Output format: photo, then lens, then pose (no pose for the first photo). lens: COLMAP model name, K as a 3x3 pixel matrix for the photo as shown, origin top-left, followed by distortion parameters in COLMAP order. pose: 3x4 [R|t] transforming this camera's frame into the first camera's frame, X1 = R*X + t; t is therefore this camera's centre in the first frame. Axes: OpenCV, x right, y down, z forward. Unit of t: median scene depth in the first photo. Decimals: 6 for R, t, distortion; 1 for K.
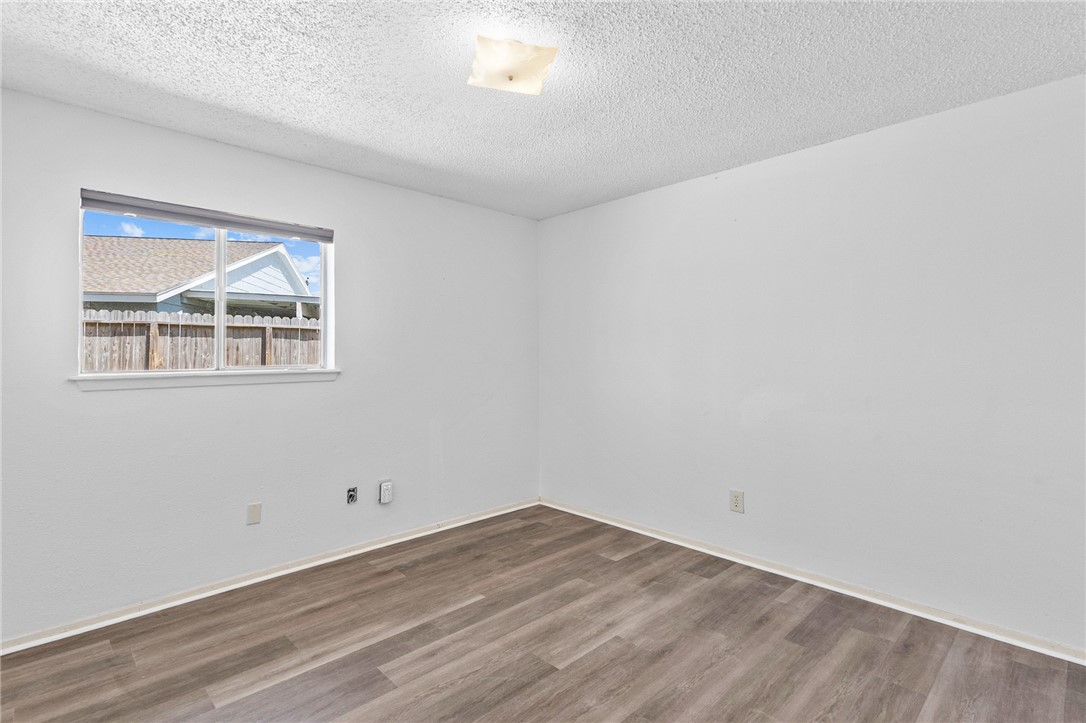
lens RADIAL K [[500.5, 0, 540.0], [0, 500.5, 354.5], [0, 0, 1]] dist [0.008908, -0.000018]
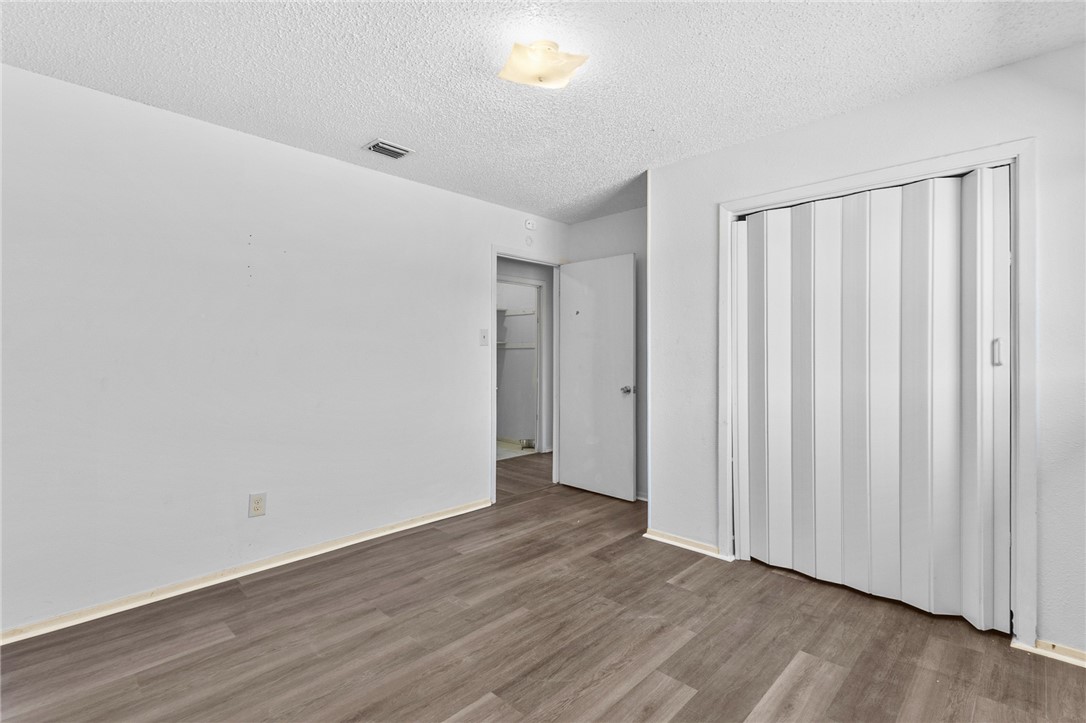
lens RADIAL K [[500.5, 0, 540.0], [0, 500.5, 354.5], [0, 0, 1]] dist [0.008908, -0.000018]
pose [[-0.999178, 0.002754, -0.040437, -0.013278], [0.002959, 0.999983, -0.004996, 0.037153], [0.040423, -0.005112, -0.999170, 1.989720]]
